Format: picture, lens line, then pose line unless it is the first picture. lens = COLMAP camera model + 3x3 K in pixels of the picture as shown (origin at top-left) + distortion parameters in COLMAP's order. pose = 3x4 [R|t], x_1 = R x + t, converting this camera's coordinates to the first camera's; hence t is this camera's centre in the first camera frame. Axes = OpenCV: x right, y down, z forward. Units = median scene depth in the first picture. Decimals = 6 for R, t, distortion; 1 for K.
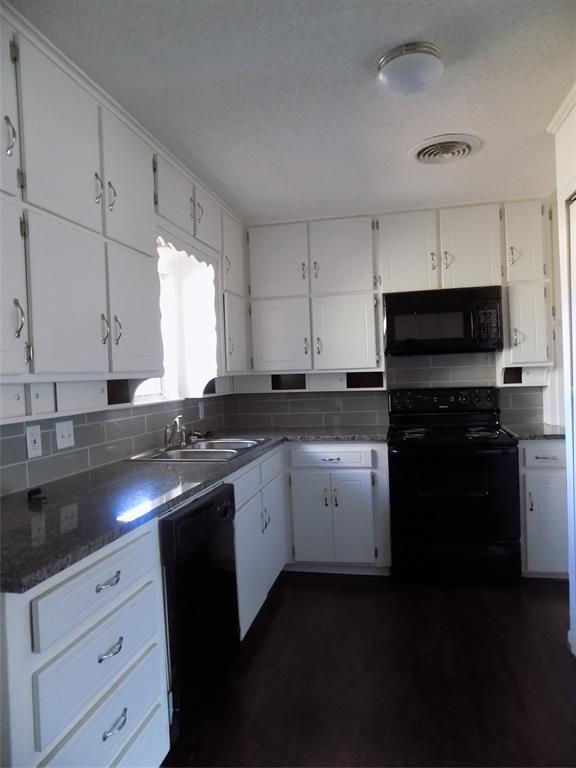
lens RADIAL K [[516.5, 0, 291.3], [0, 516.5, 380.6], [0, 0, 1]] dist [-0.066605, 0.016239]
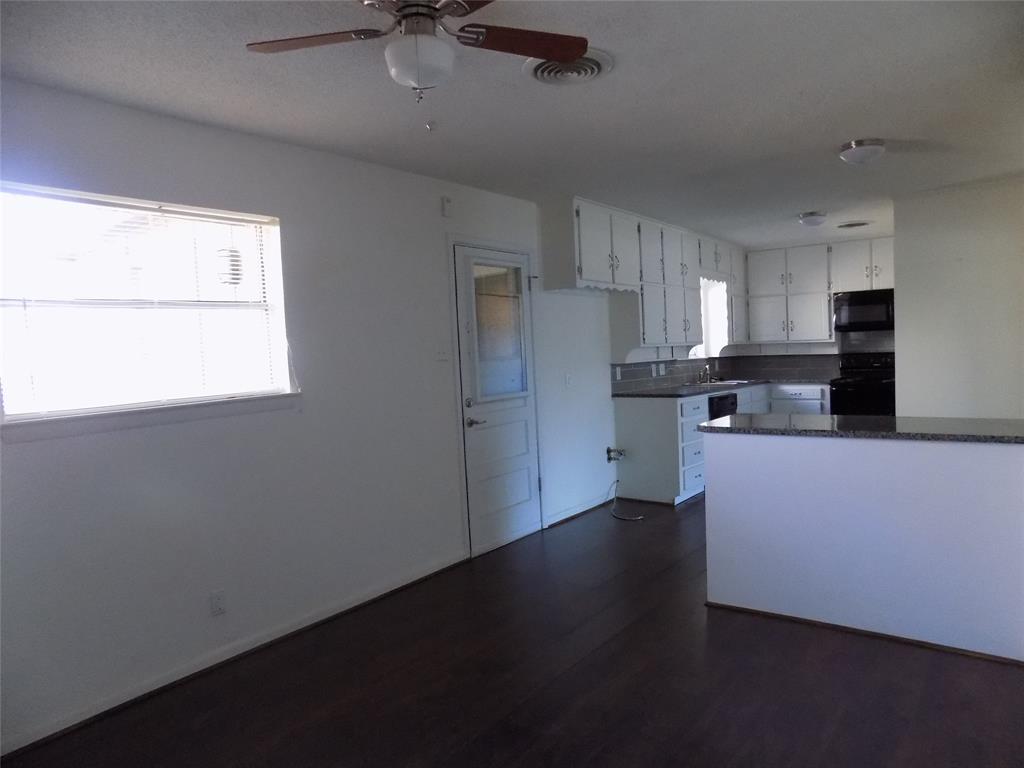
lens RADIAL K [[688.6, 0, 517.1], [0, 688.6, 376.0], [0, 0, 1]] dist [-0.066605, 0.016239]
pose [[0.912179, 0.018153, -0.409389, 0.157988], [-0.004041, 0.999368, 0.035309, 0.019147], [0.409771, -0.030554, 0.911677, -1.415774]]
